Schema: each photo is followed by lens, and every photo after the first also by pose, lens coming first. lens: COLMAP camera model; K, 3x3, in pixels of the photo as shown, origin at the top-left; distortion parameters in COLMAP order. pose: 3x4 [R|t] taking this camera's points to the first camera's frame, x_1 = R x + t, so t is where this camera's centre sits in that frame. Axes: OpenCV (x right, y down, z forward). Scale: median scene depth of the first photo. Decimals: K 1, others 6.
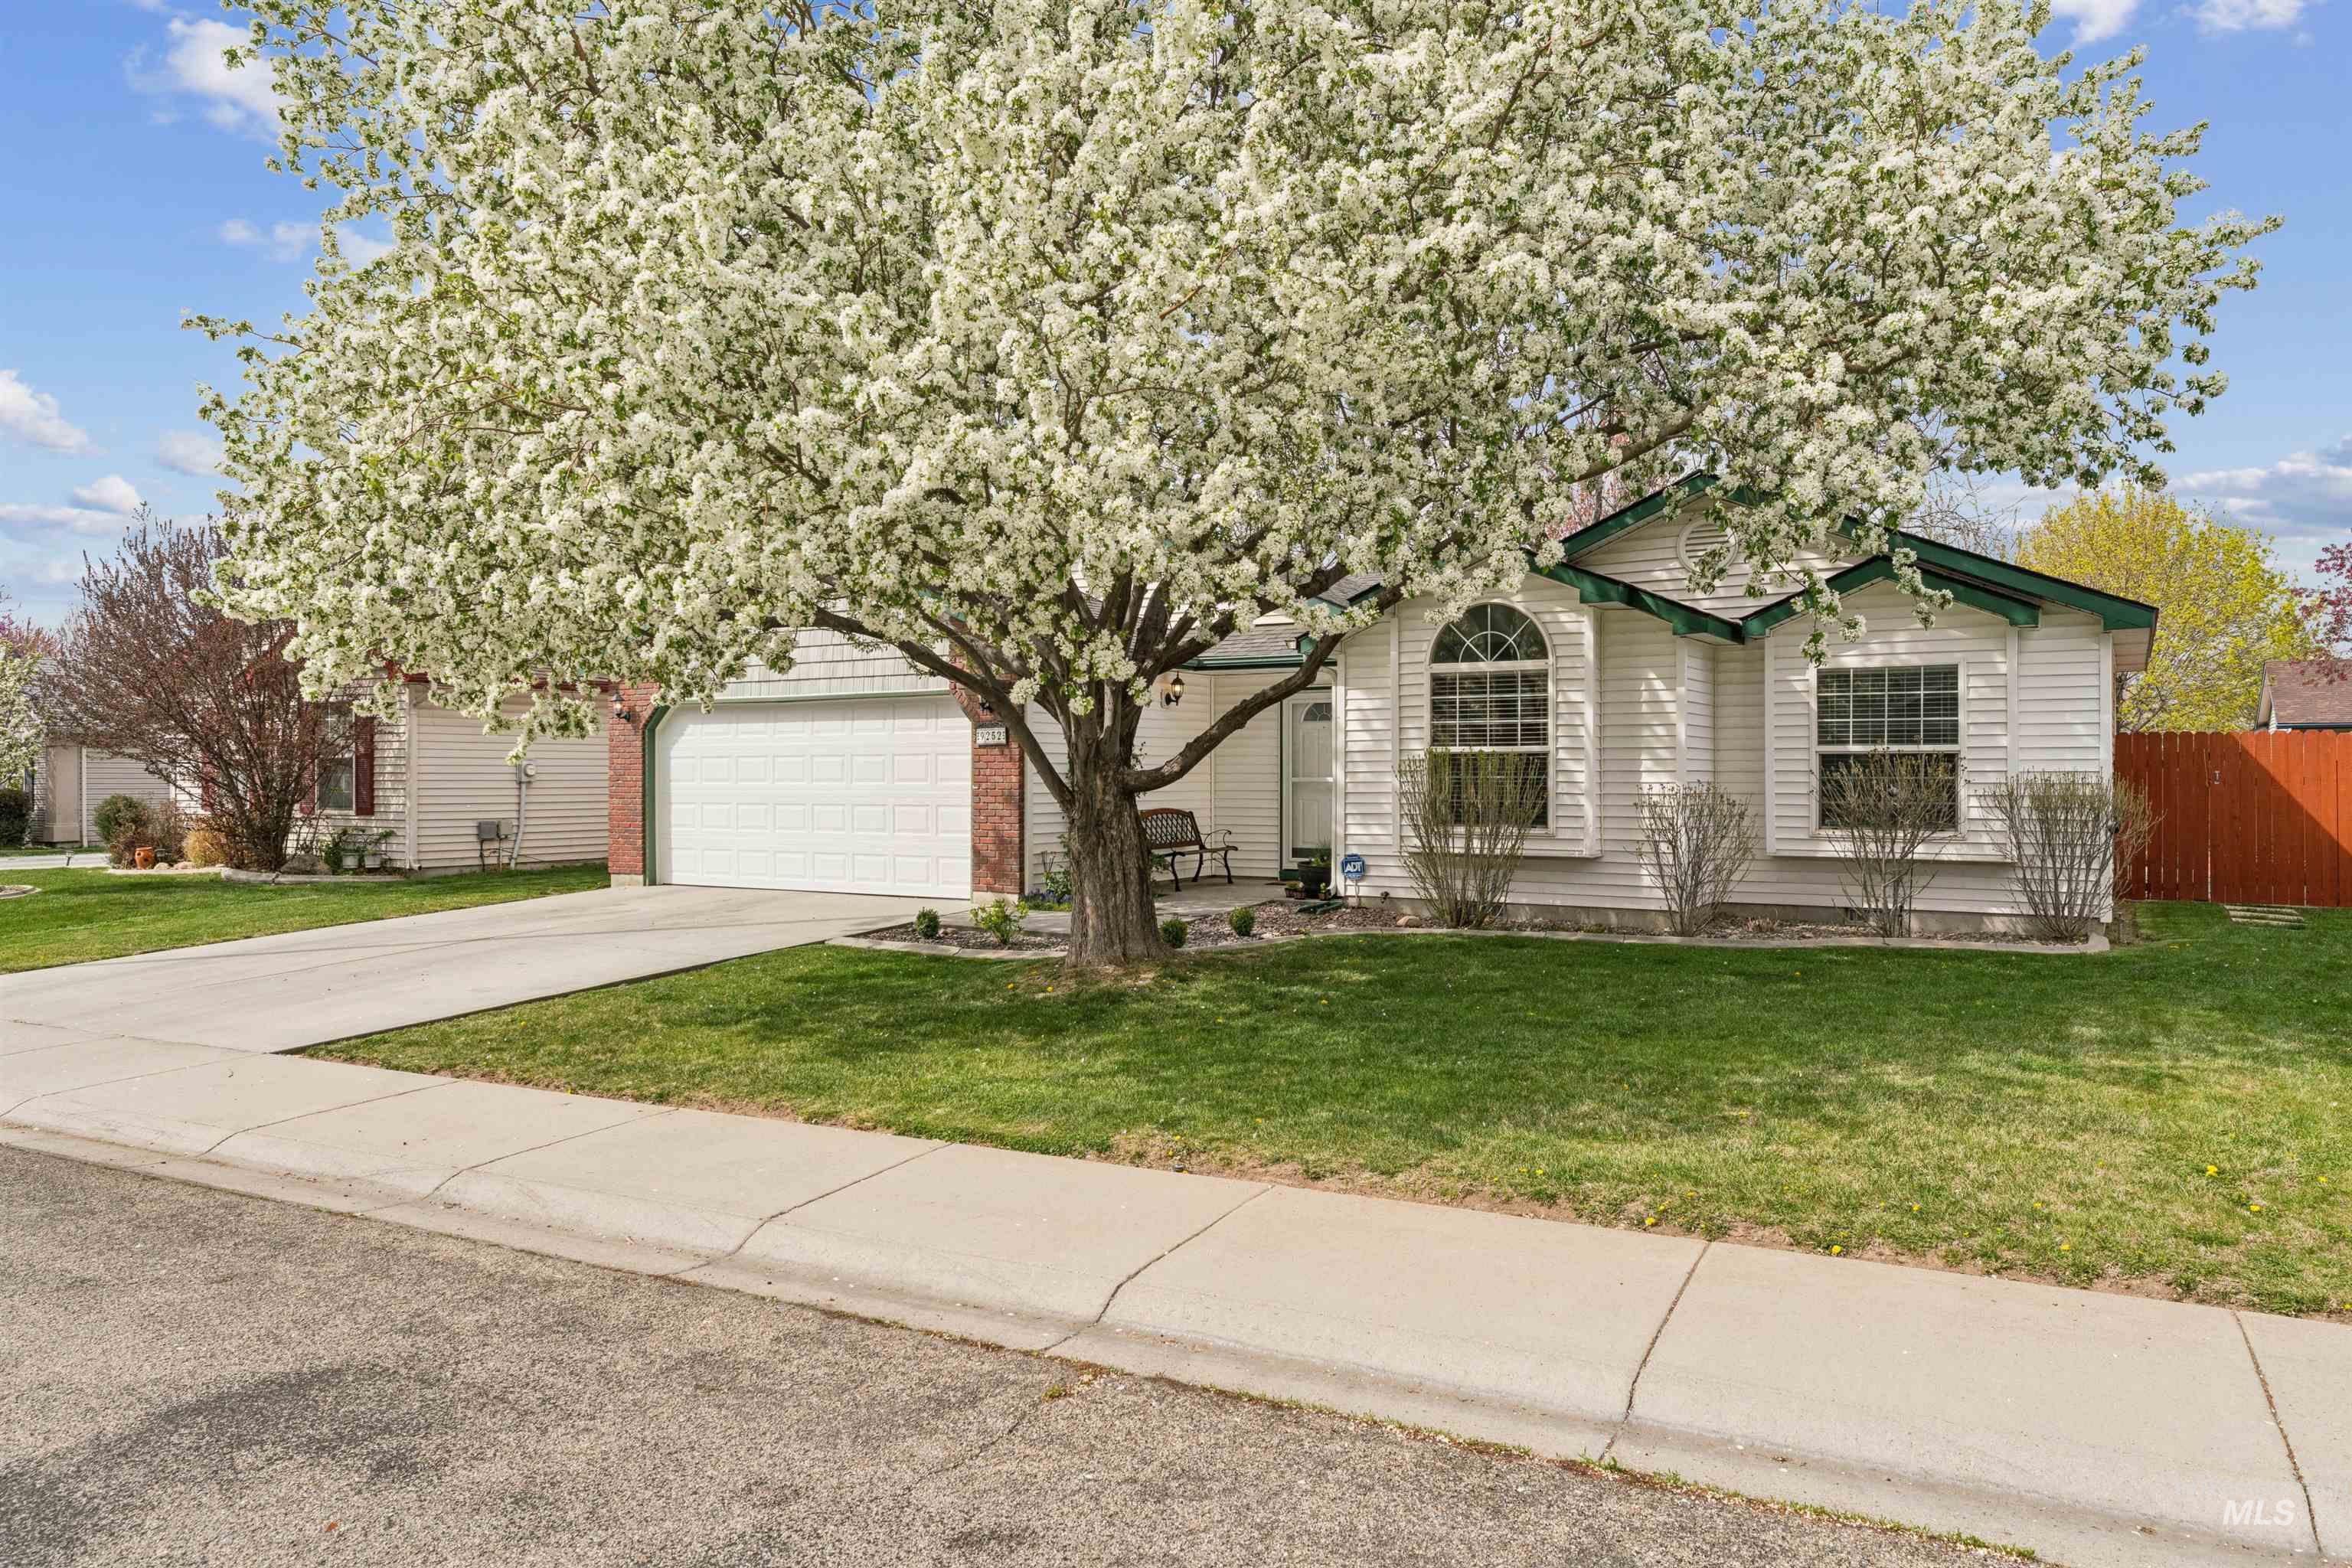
lens RADIAL K [[1552.5, 0, 1172.3], [0, 1552.5, 770.3], [0, 0, 1]] dist [0.004024, 0.000537]
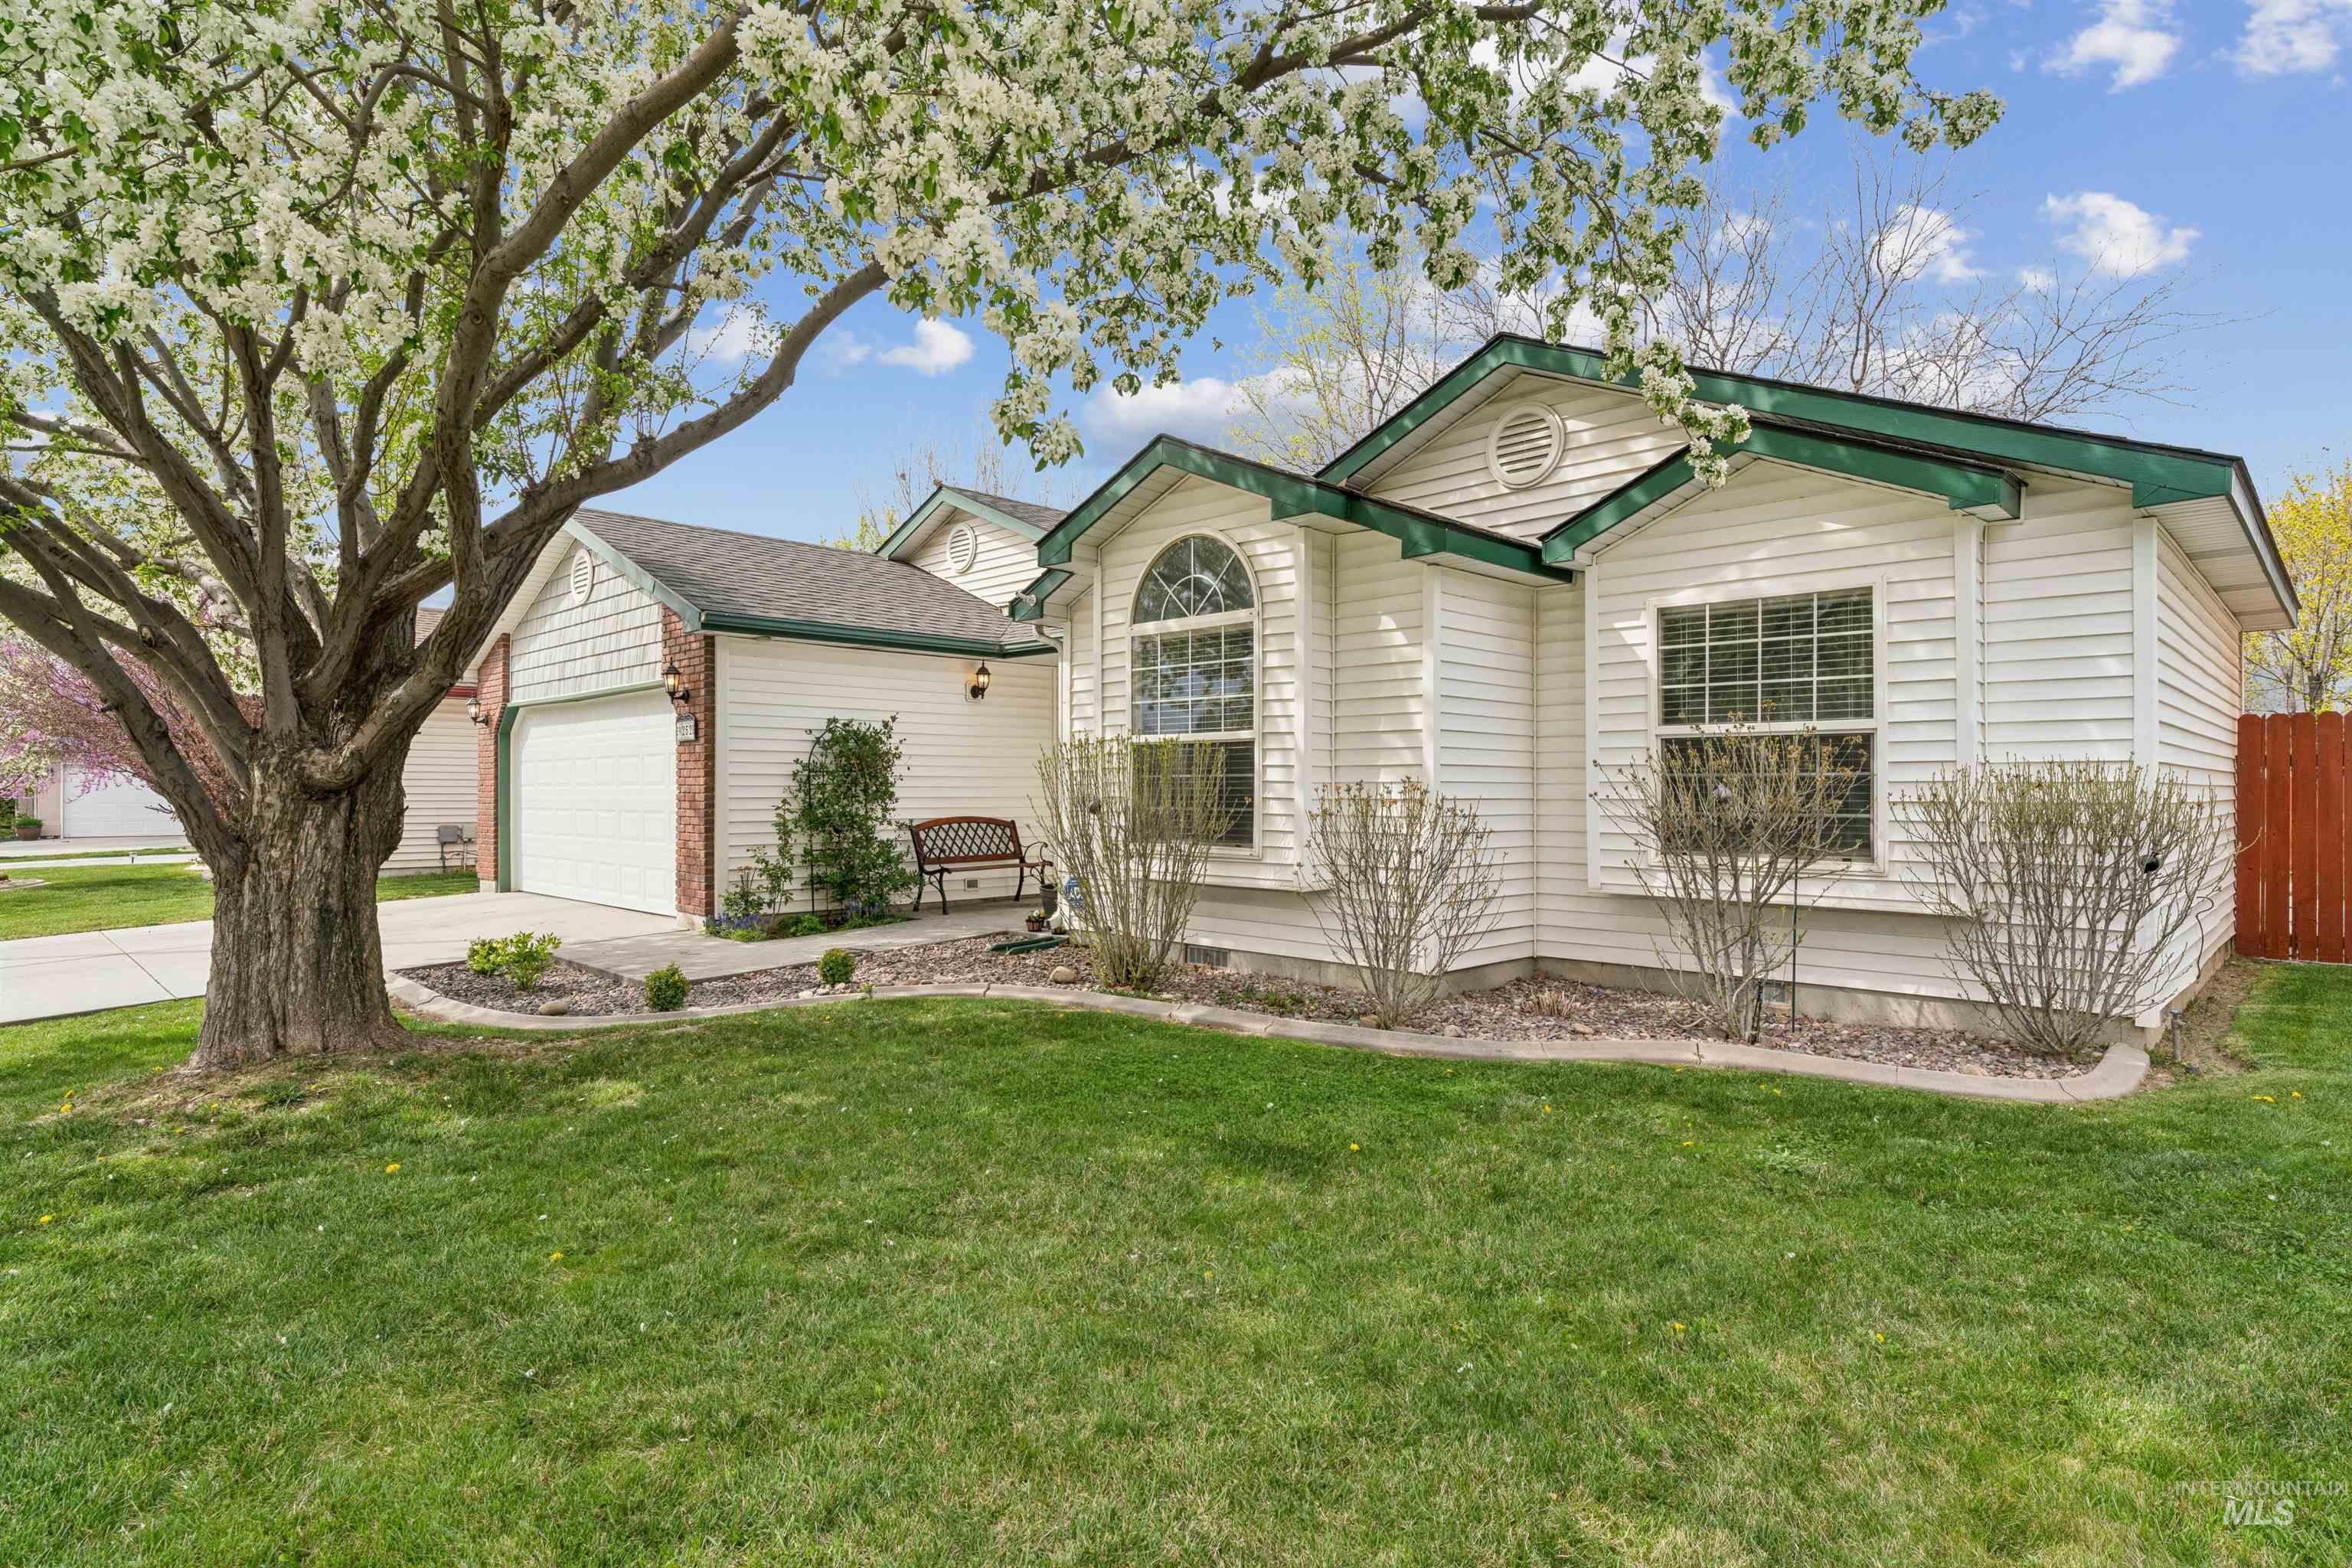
lens RADIAL K [[1218.7, 0, 1176.0], [0, 1218.7, 784.0], [0, 0, 1]] dist [-0.003811, -0.000757]
pose [[0.975258, -0.000023, -0.221072, 0.316529], [-0.000619, 0.999996, -0.002834, 0.009695], [0.221071, 0.002901, 0.975253, 0.435775]]
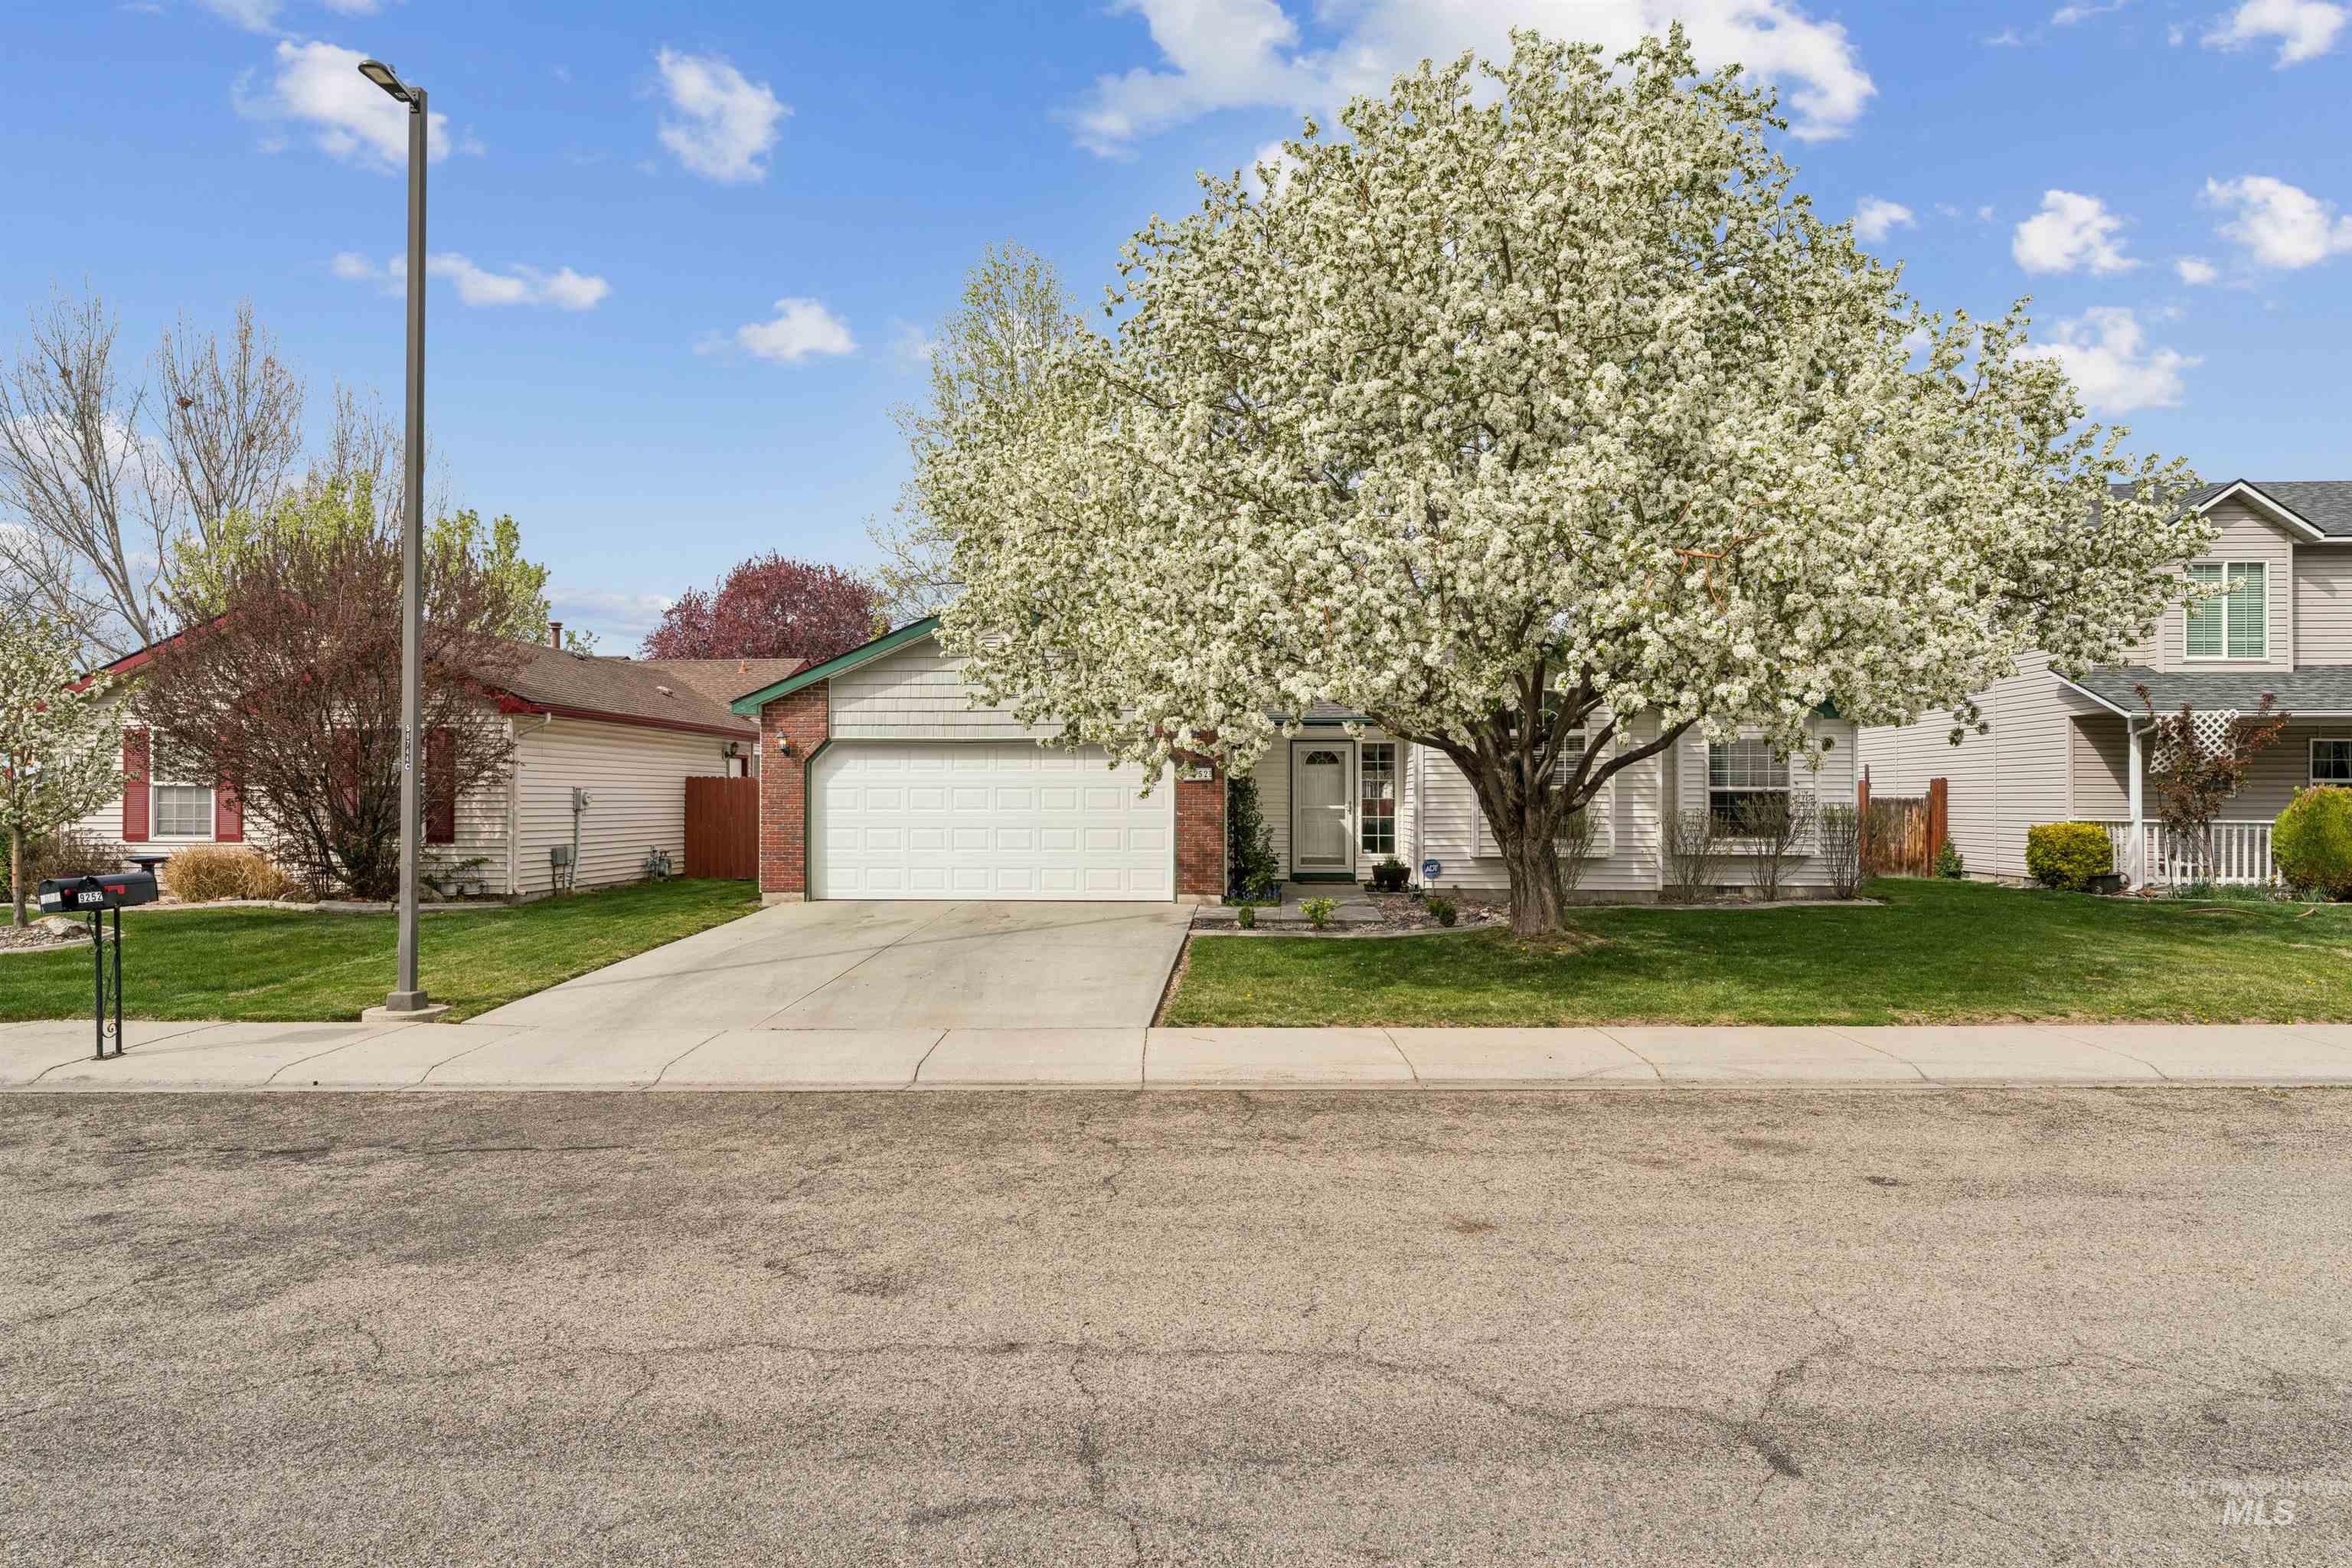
lens RADIAL K [[1341.4, 0, 1169.7], [0, 1341.4, 772.0], [0, 0, 1]] dist [0.001799, -0.000240]
pose [[0.885629, 0.011293, 0.464257, -0.708616], [-0.002846, 0.999817, -0.018892, -0.002853], [-0.464385, 0.015410, 0.885499, 0.015487]]
